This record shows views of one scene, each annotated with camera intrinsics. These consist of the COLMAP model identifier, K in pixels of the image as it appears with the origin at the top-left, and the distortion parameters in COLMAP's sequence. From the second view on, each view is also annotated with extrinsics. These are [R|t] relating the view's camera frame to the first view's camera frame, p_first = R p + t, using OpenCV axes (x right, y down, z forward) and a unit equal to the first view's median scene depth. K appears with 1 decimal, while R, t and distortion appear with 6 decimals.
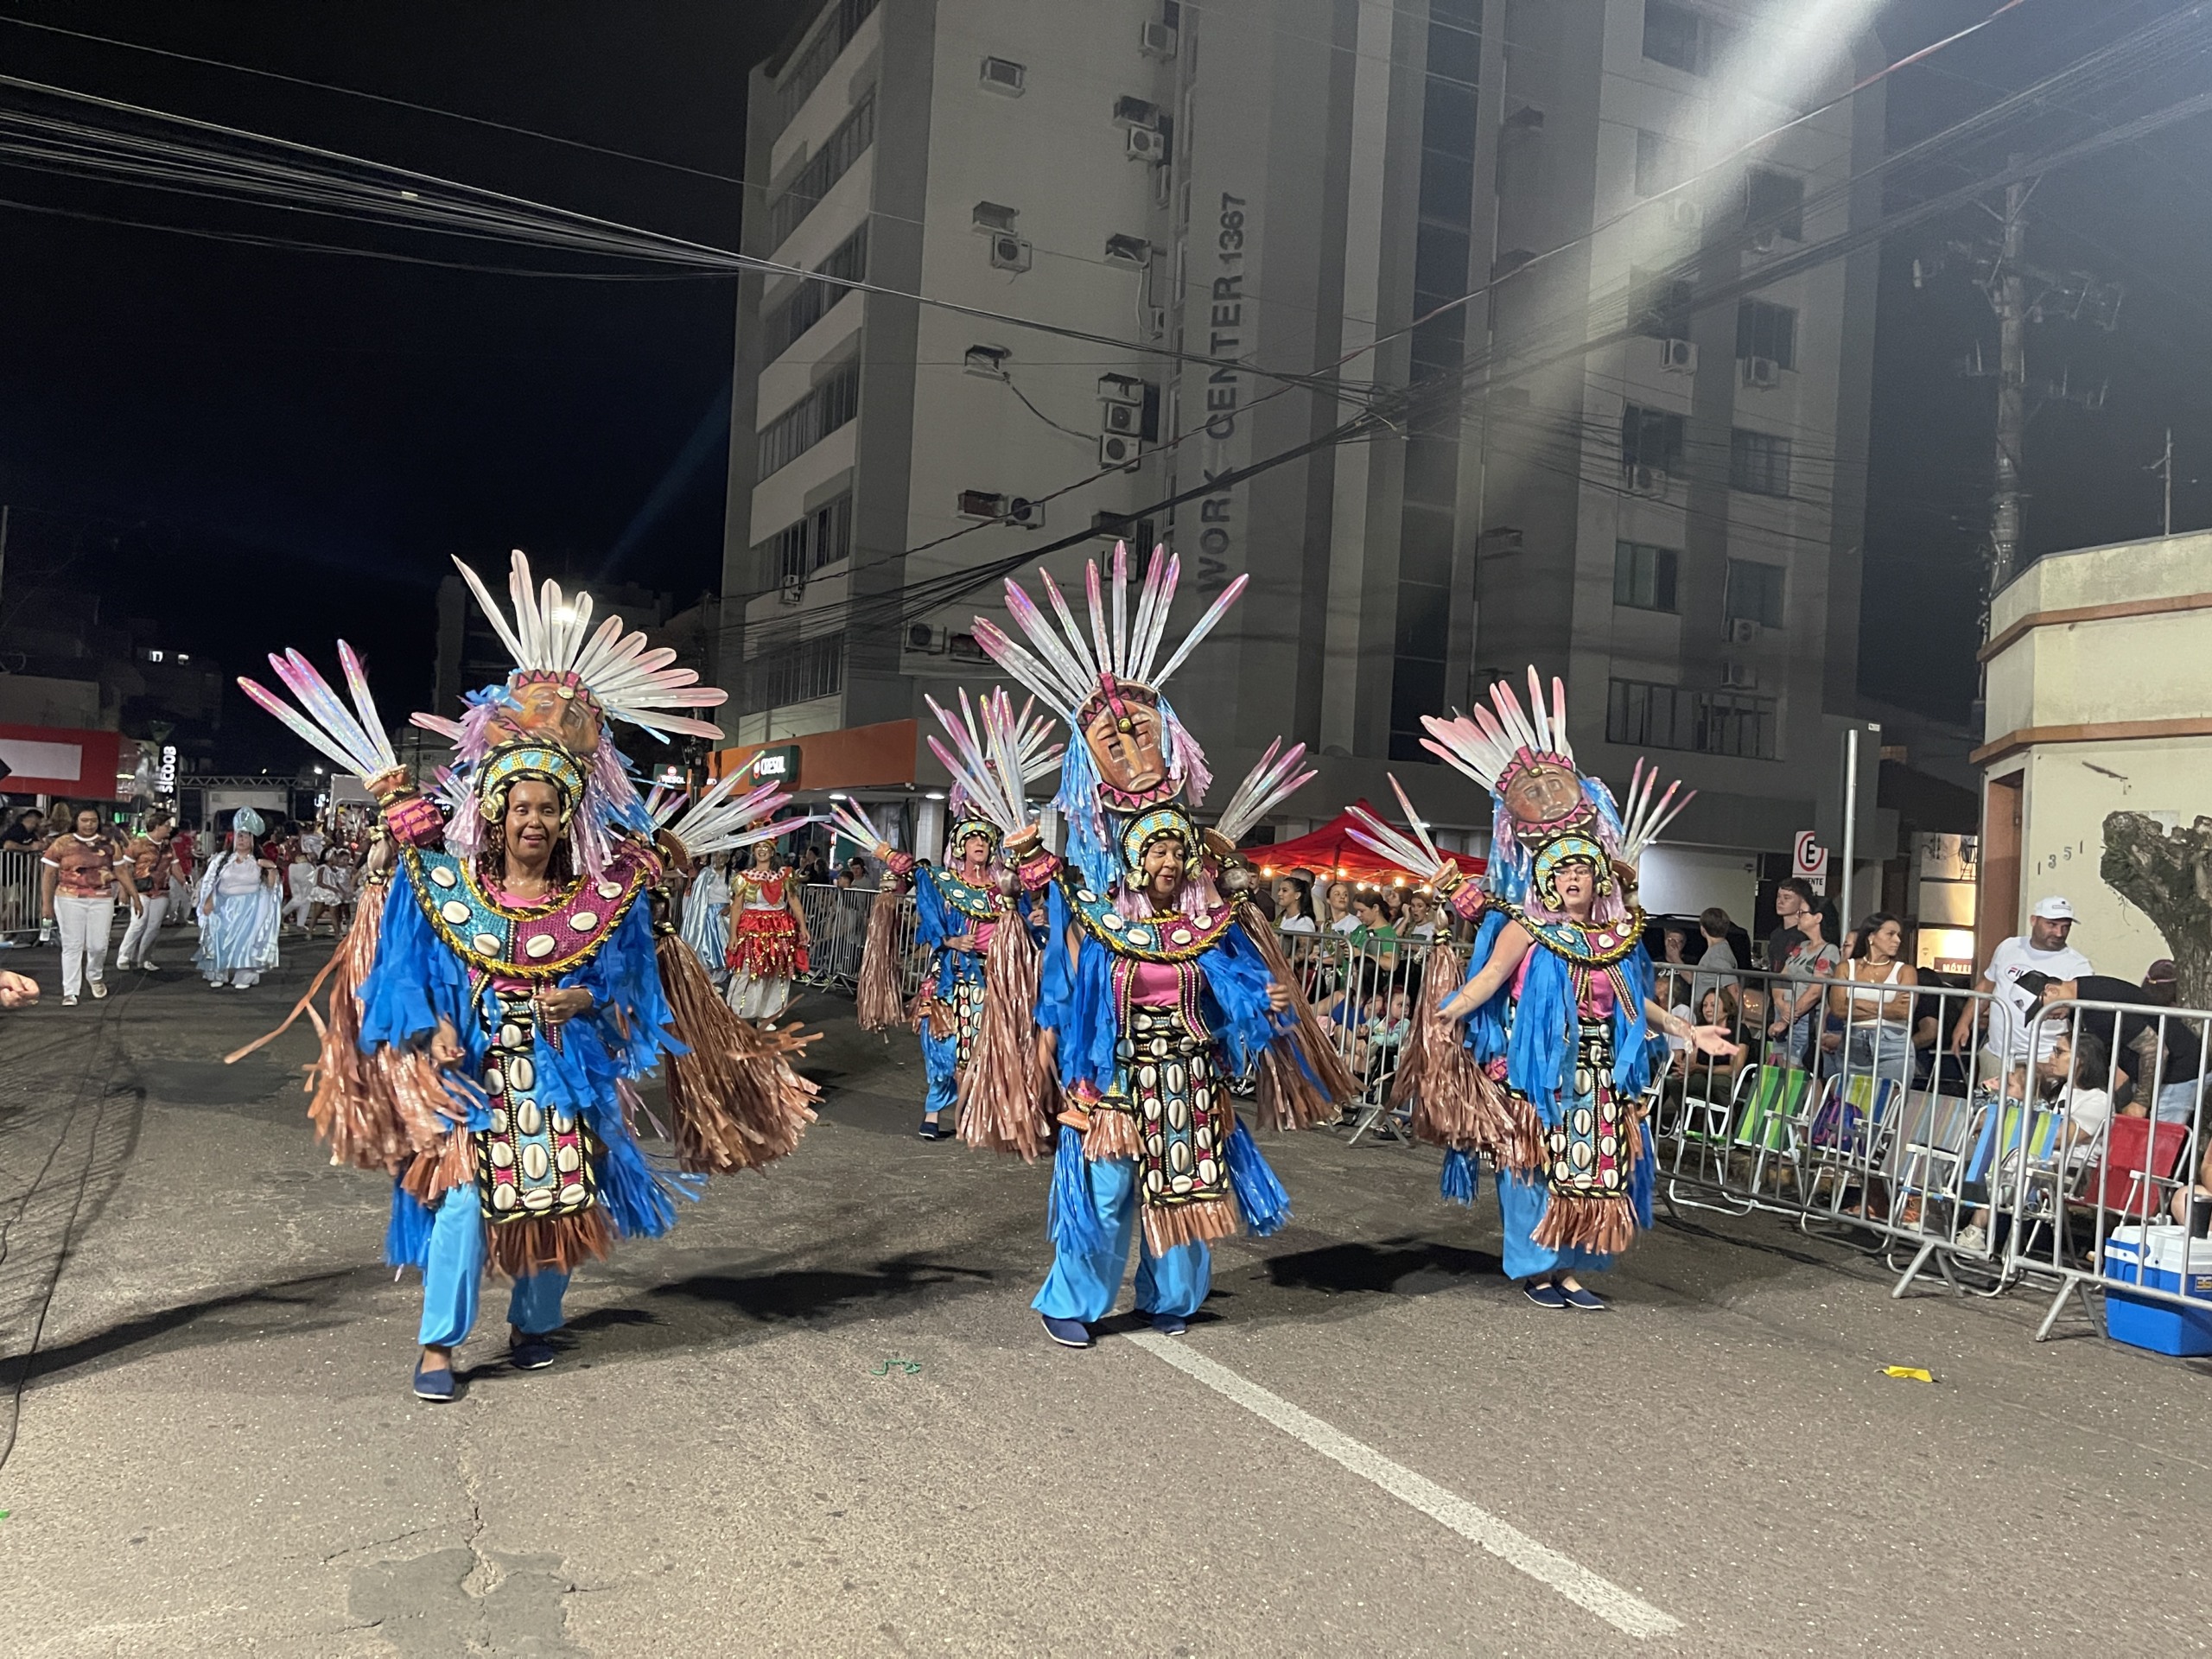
lens RADIAL K [[1666.3, 0, 1103.2], [0, 1666.3, 842.0], [0, 0, 1]] dist [0.063860, -0.080323]
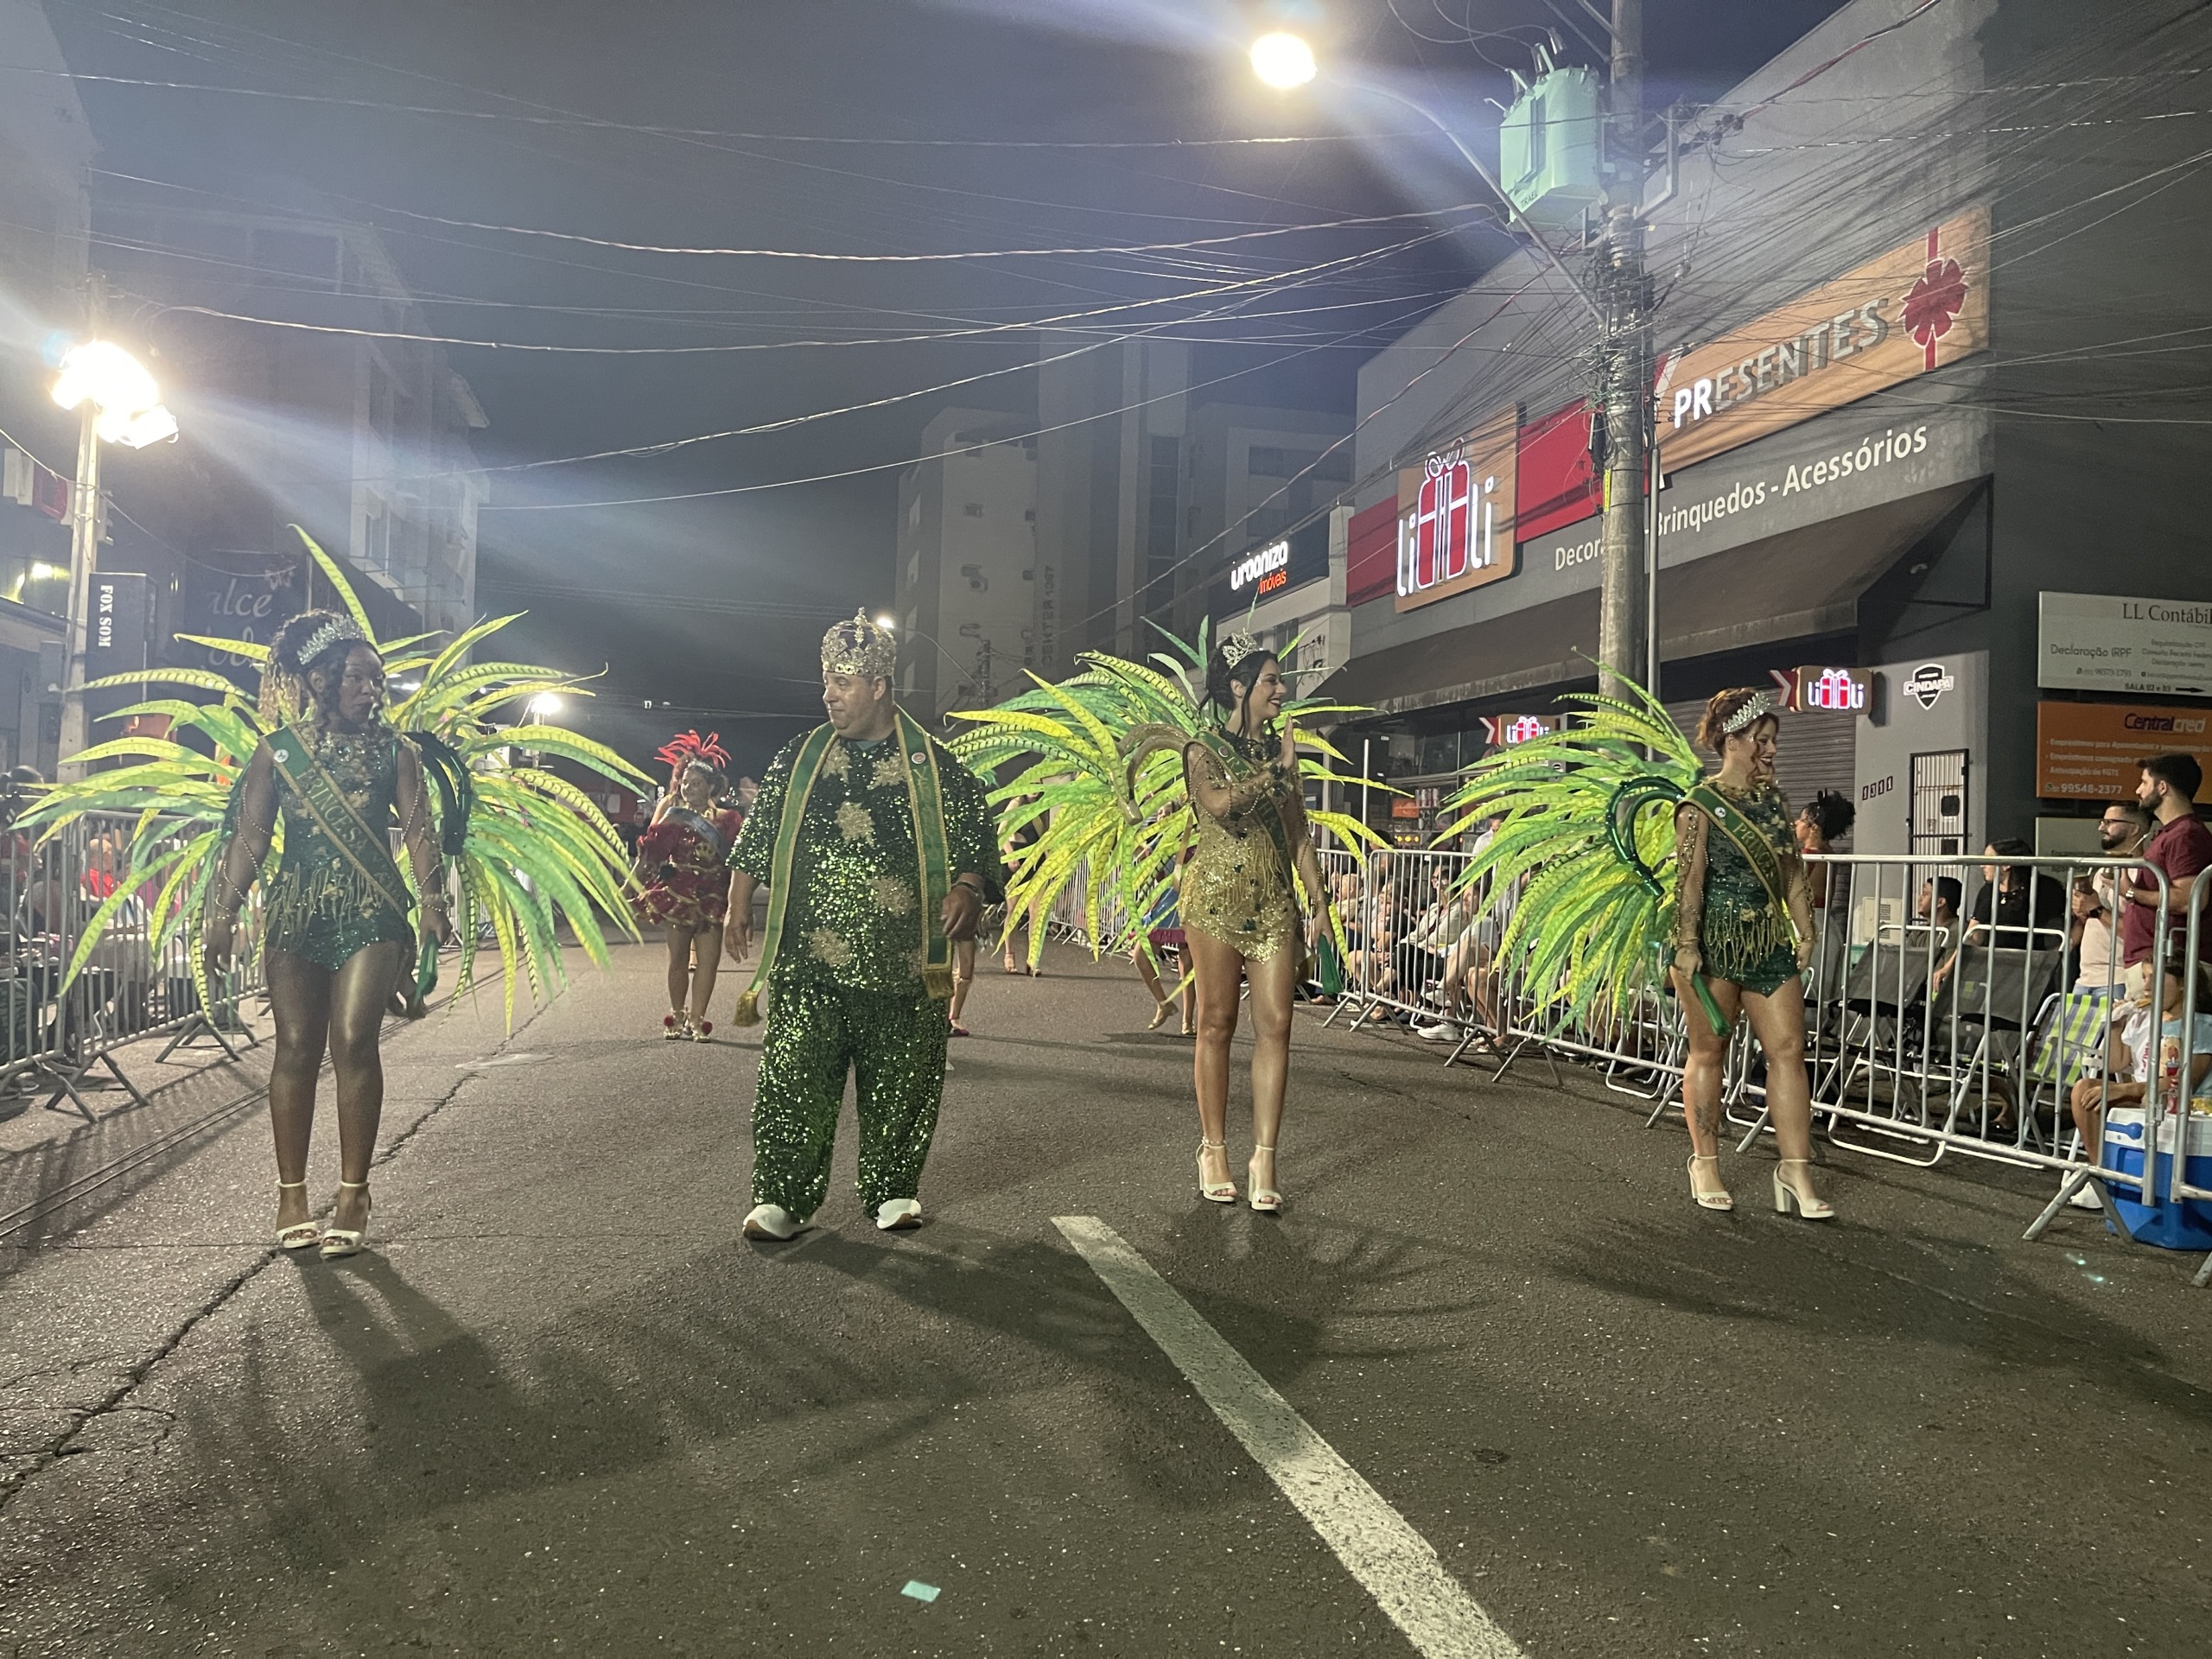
lens RADIAL K [[1666.3, 0, 1105.2], [0, 1666.3, 816.8], [0, 0, 1]] dist [0.063860, -0.080323]
pose [[0.969685, -0.033017, -0.242116, 0.684499], [0.030607, 0.999437, -0.013710, 0.017558], [0.242432, 0.005884, 0.970151, -1.258875]]
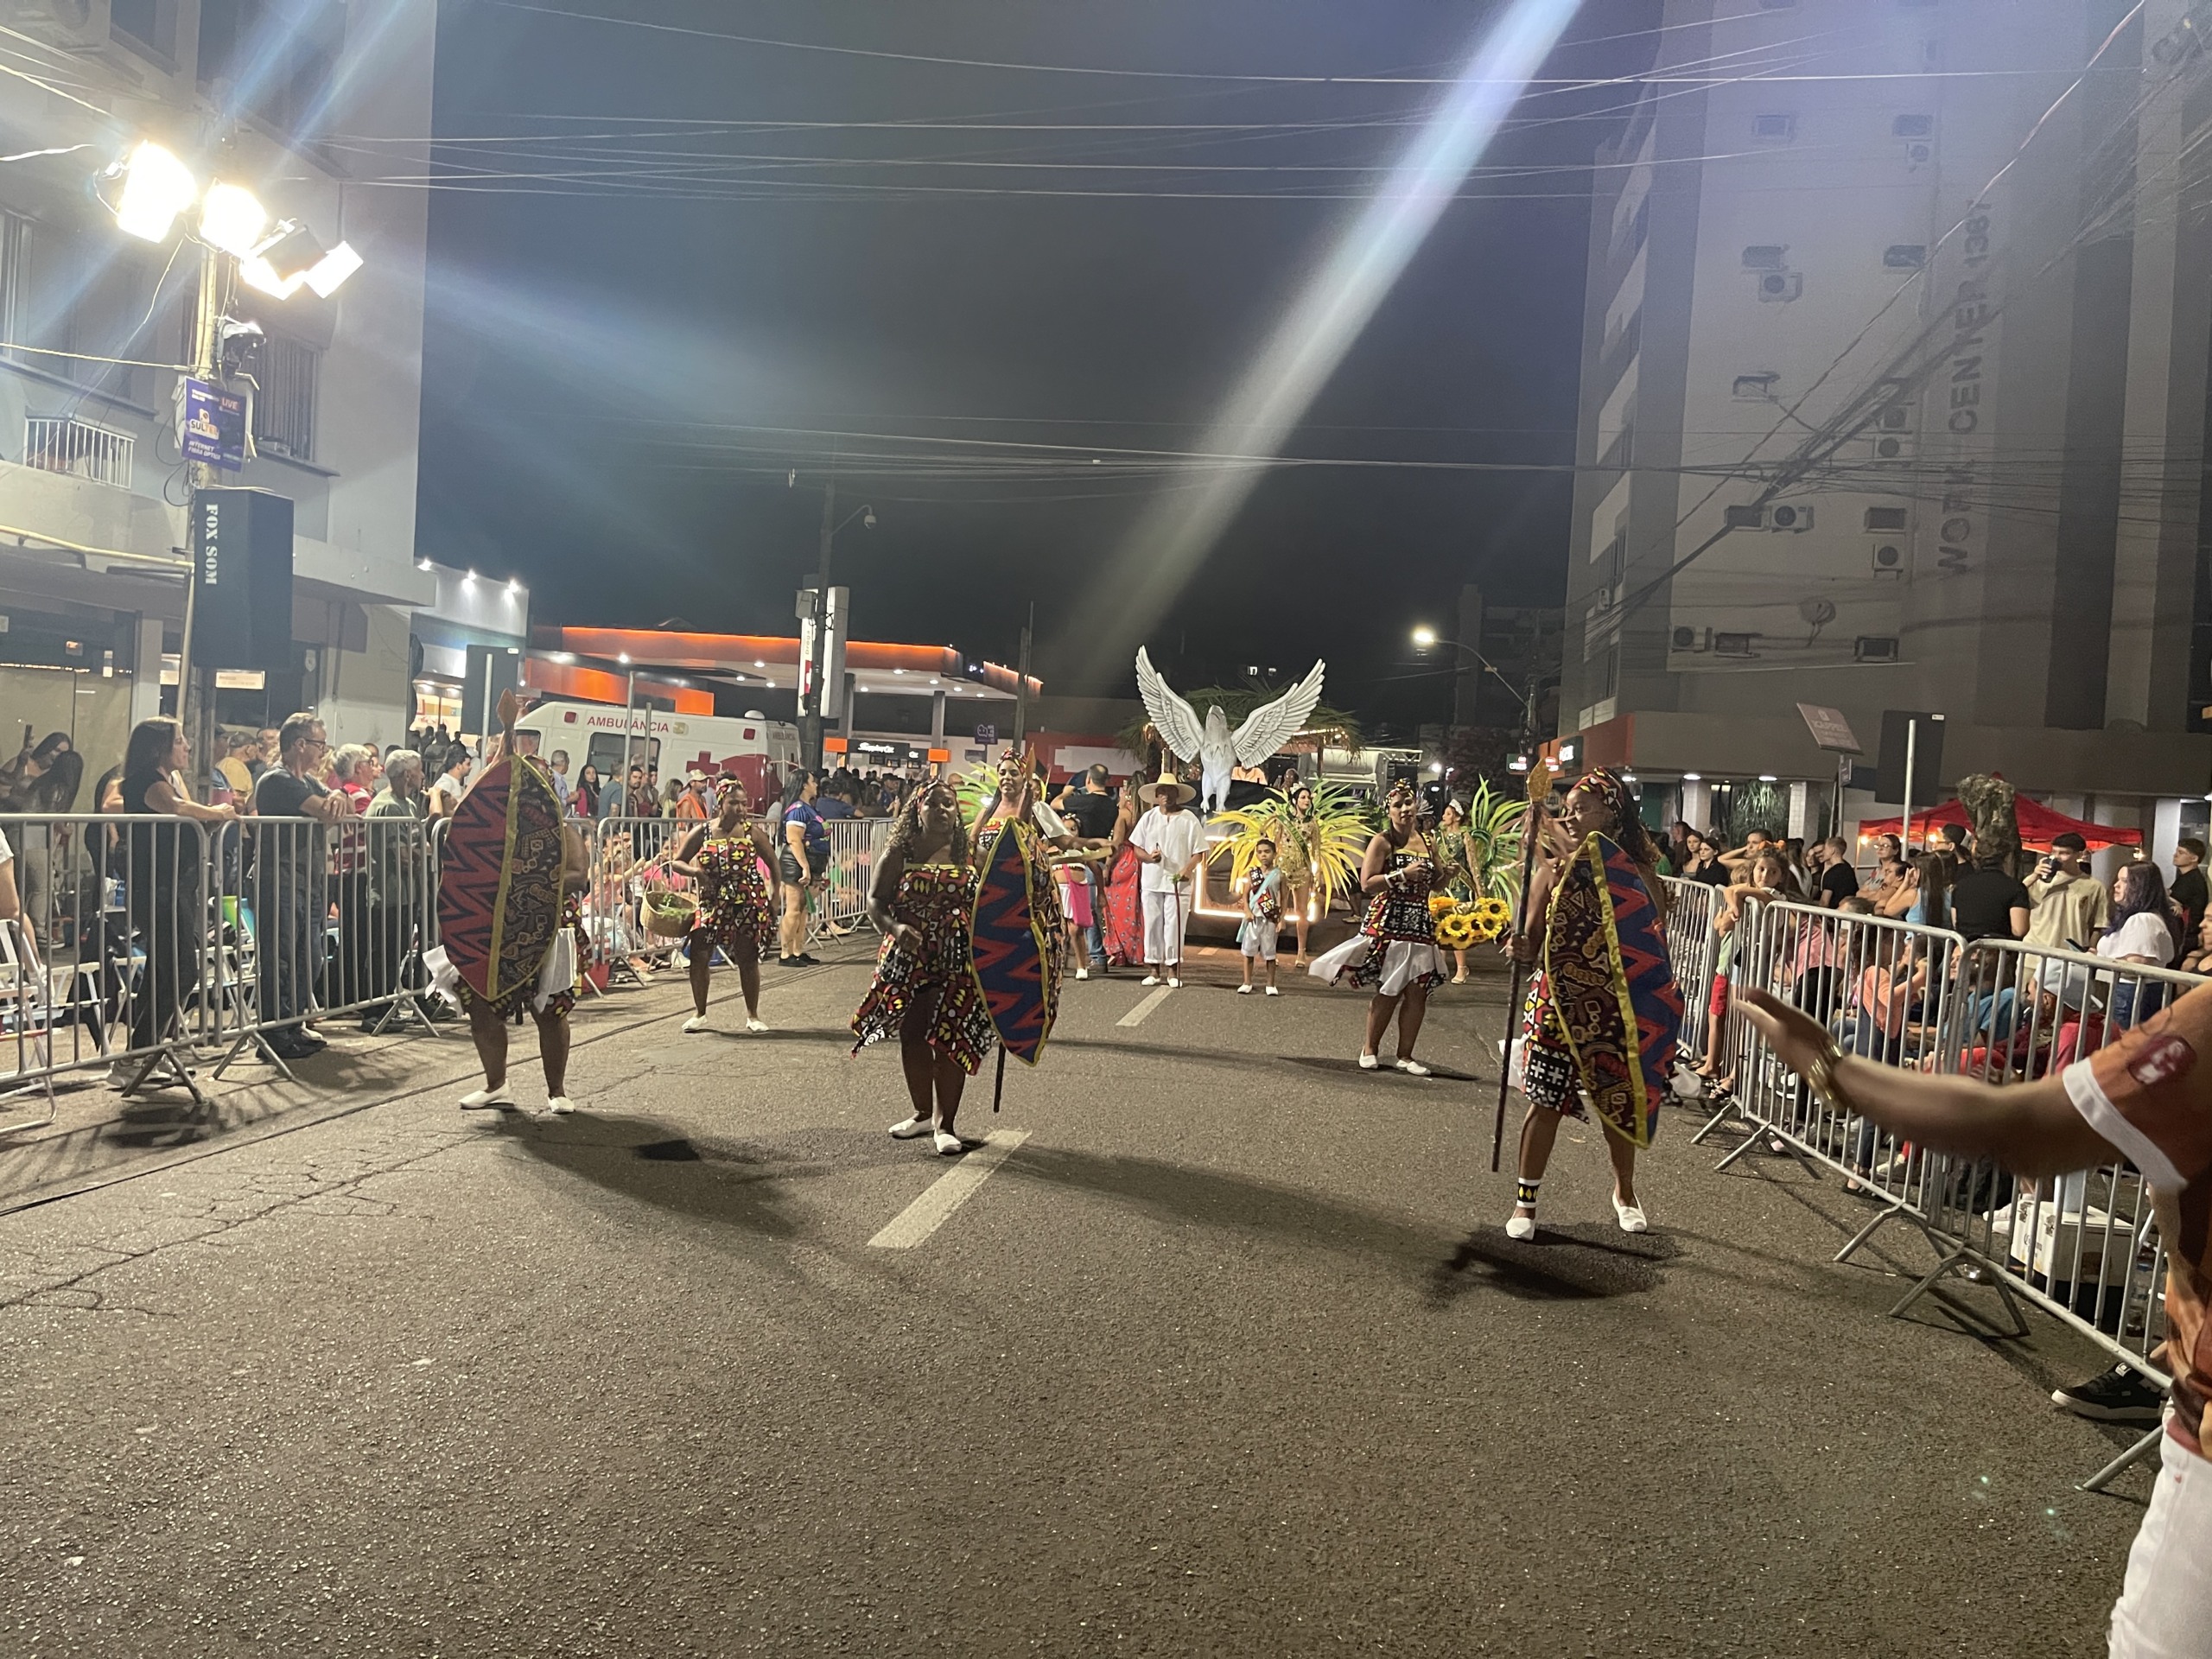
lens RADIAL K [[1666.3, 0, 1121.2], [0, 1666.3, 842.1], [0, 0, 1]] dist [0.063860, -0.080323]
pose [[0.824773, 0.003053, -0.565455, 0.217307], [0.001603, 0.999969, 0.007737, 0.007730], [0.565461, -0.007287, 0.824743, -0.169963]]
